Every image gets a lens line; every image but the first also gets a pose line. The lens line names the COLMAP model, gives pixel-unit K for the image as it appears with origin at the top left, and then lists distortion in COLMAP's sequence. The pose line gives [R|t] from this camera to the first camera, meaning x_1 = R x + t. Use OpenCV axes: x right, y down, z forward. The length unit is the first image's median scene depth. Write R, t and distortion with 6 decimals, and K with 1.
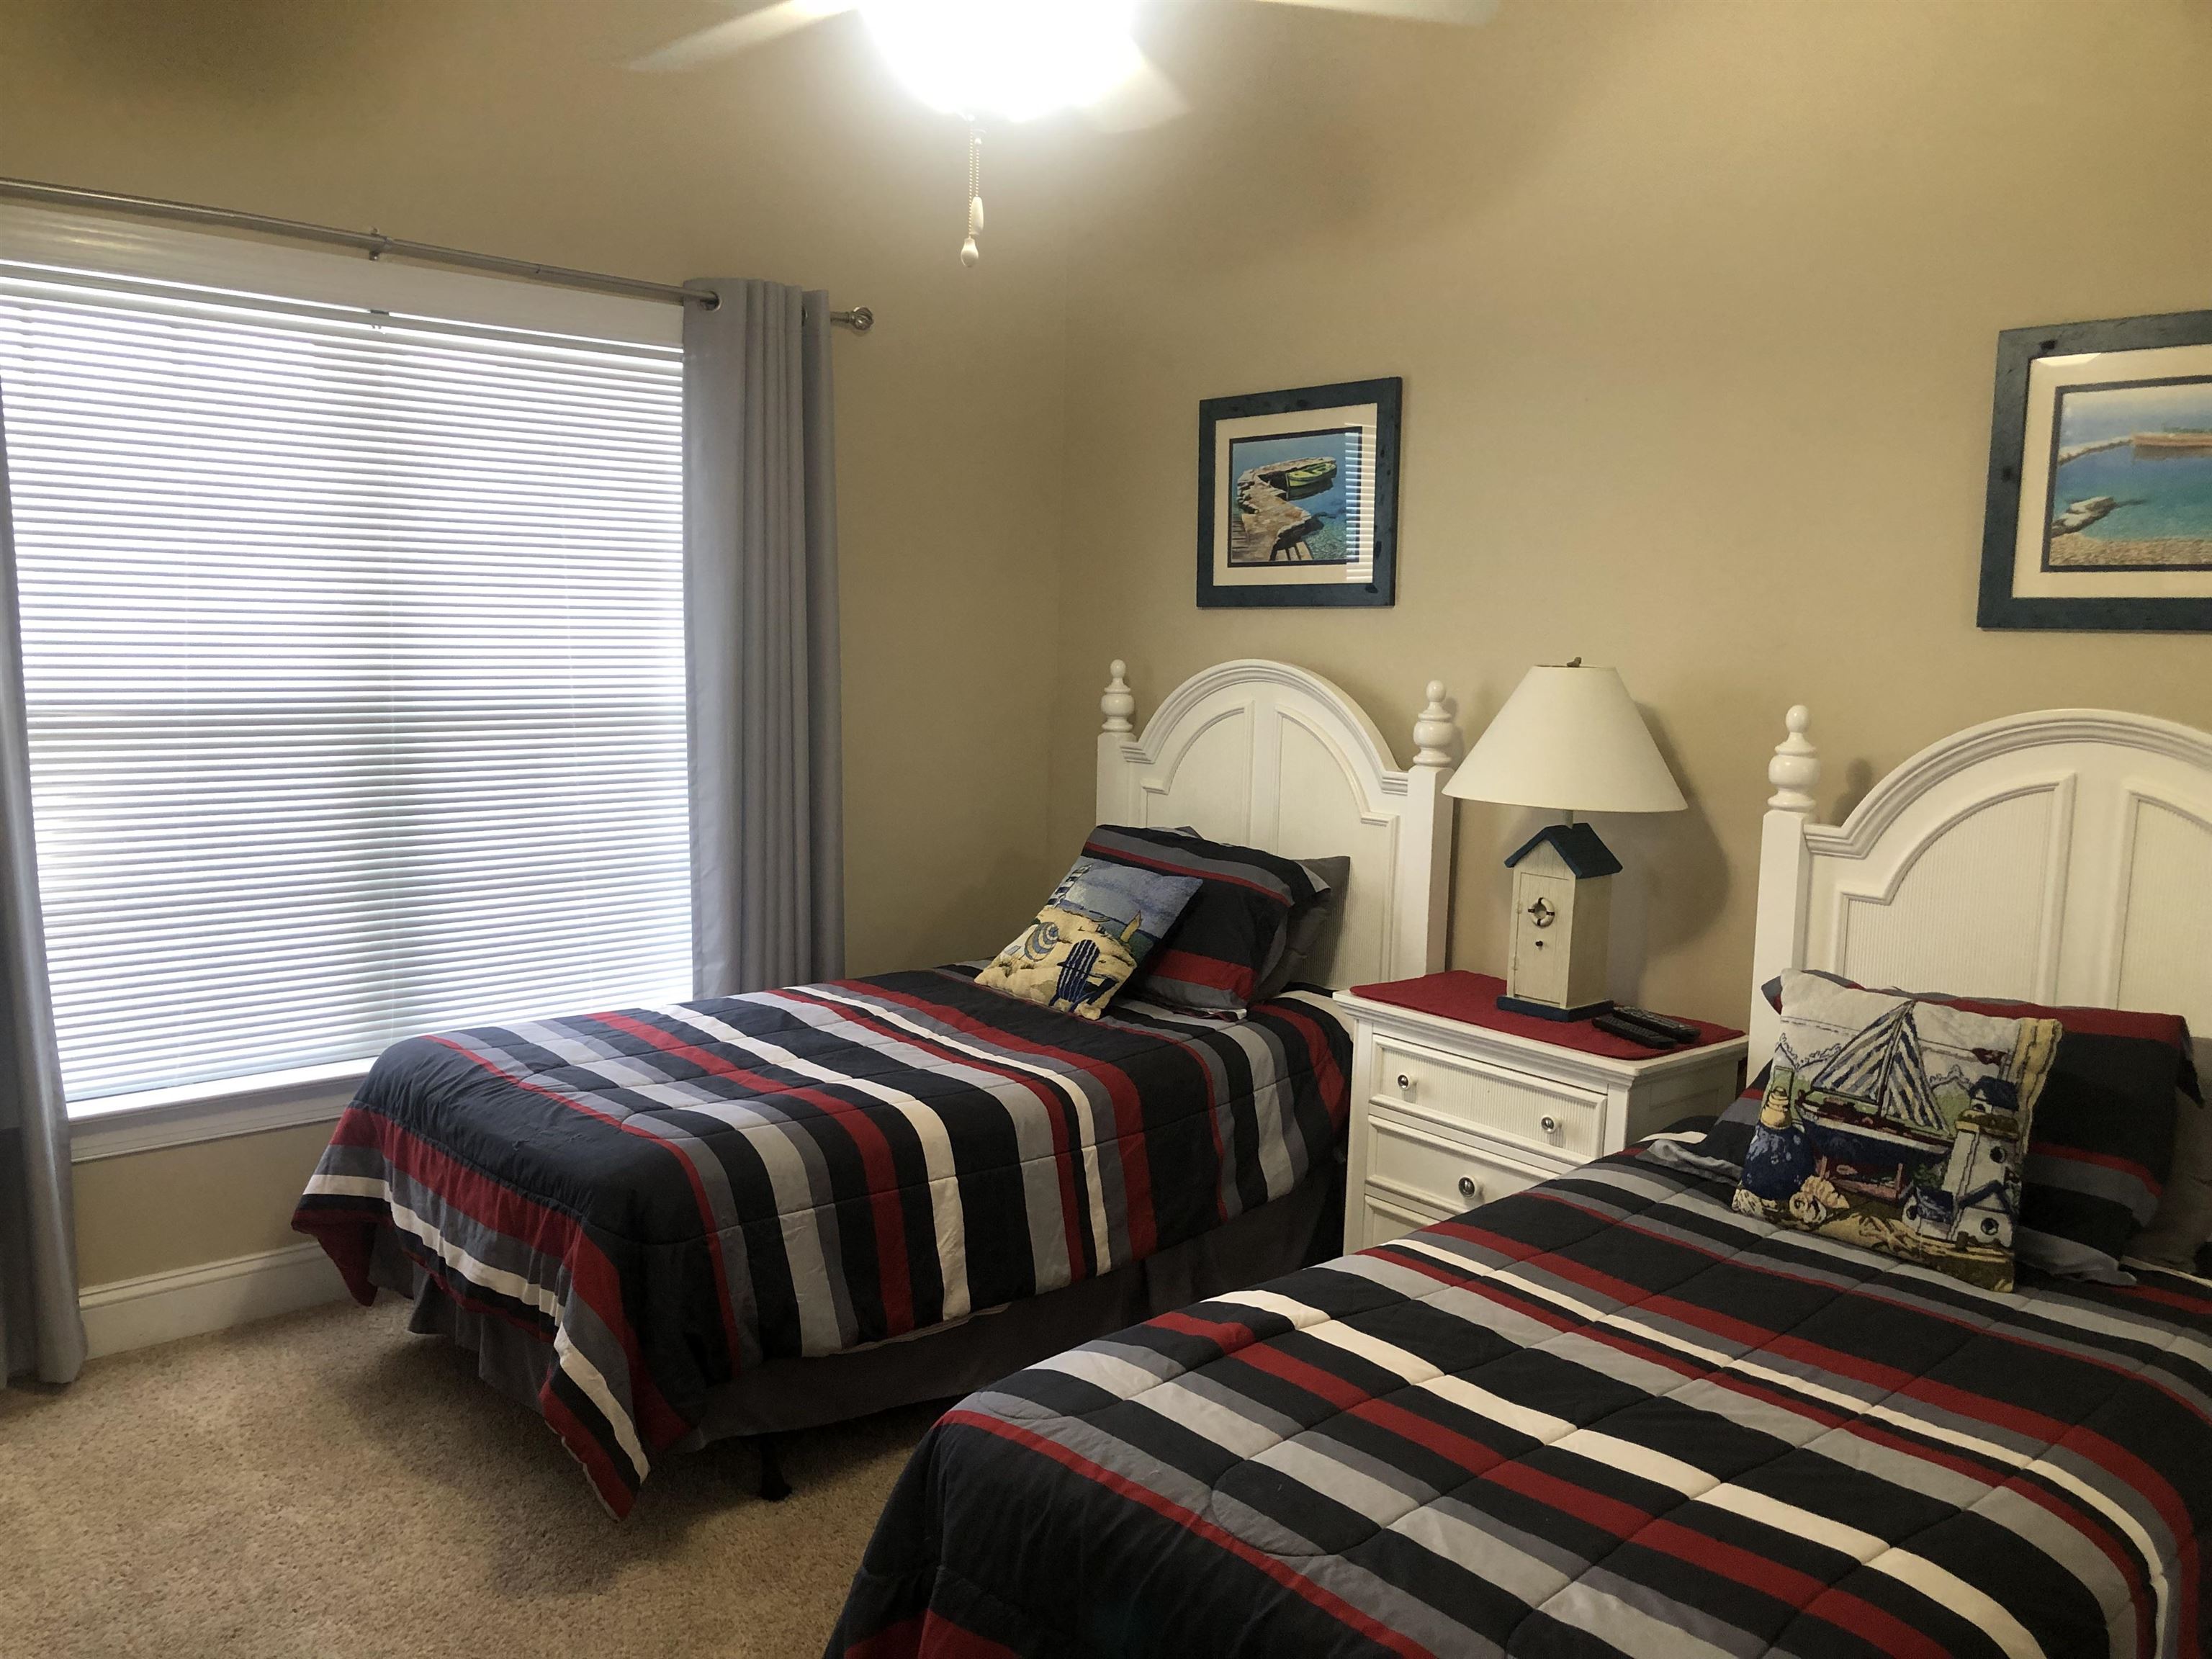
lens RADIAL K [[1801.7, 0, 1097.1], [0, 1801.7, 837.8], [0, 0, 1]] dist [0.027561, -0.045161]
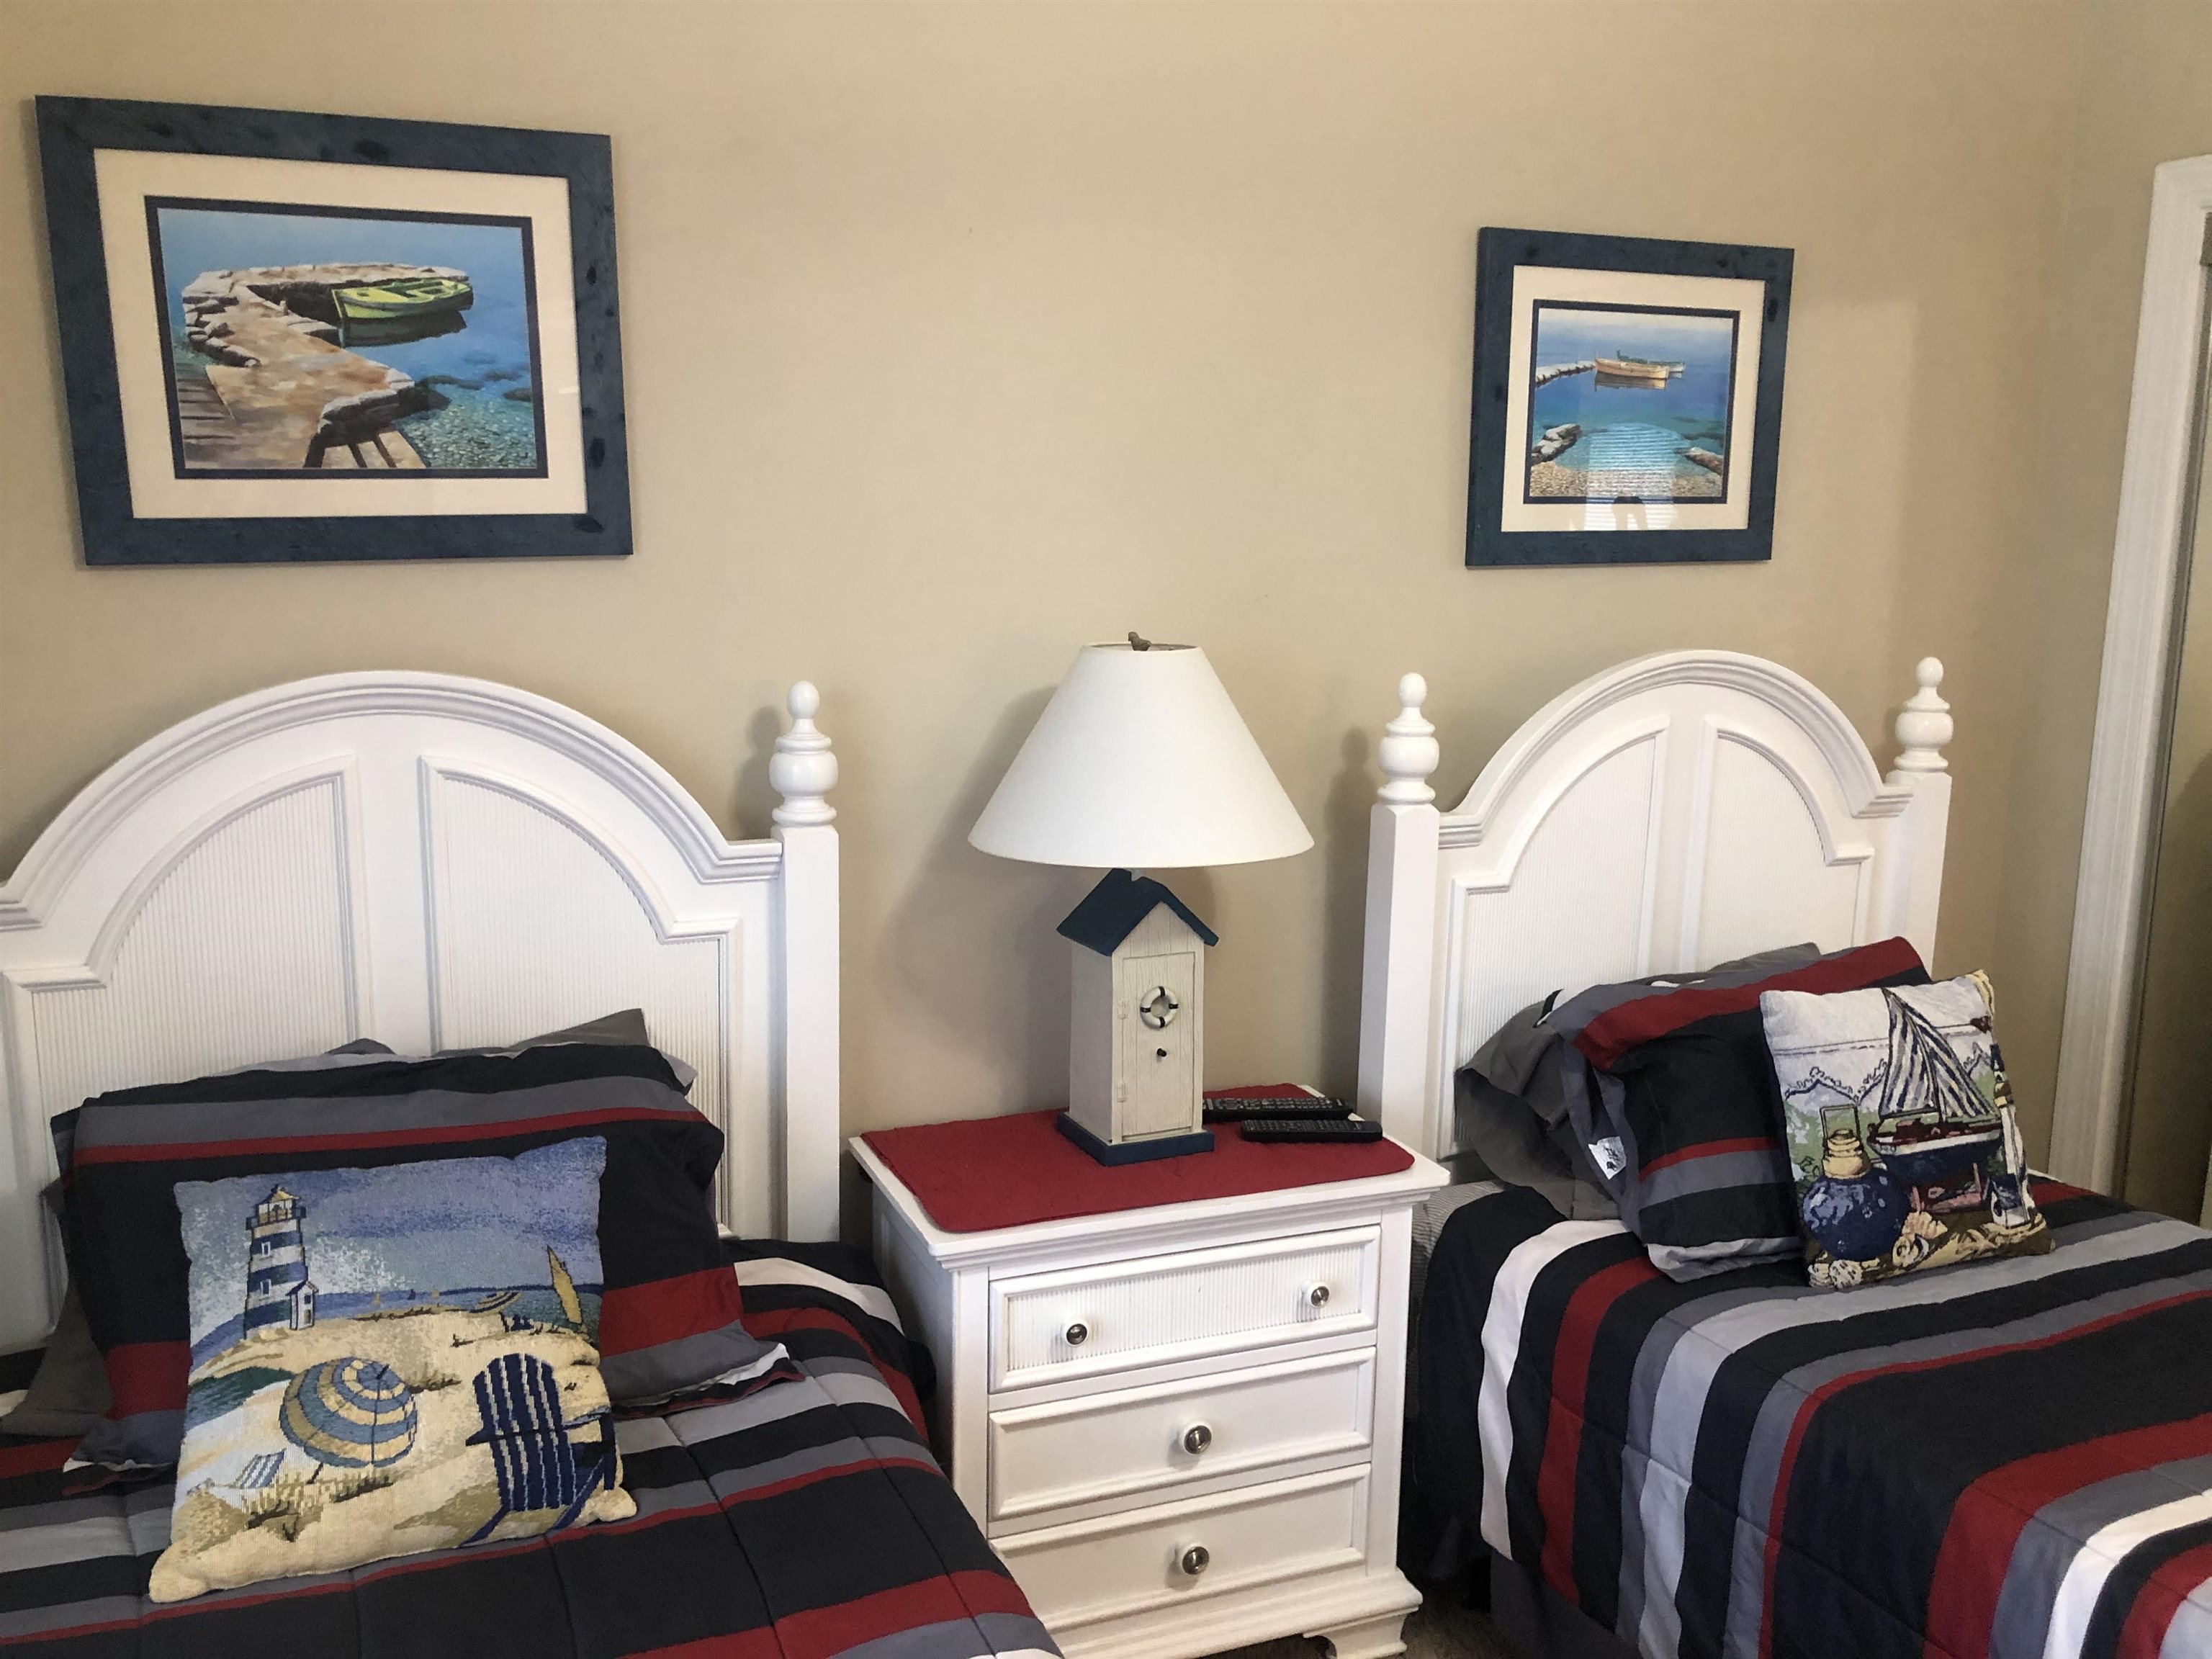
lens RADIAL K [[1801.7, 0, 1105.8], [0, 1801.7, 824.0], [0, 0, 1]] dist [0.027561, -0.045161]
pose [[0.323553, -0.179302, 0.929066, -0.427010], [0.120966, 0.981663, 0.147325, -0.145738], [-0.938446, 0.064718, 0.339309, 0.885174]]
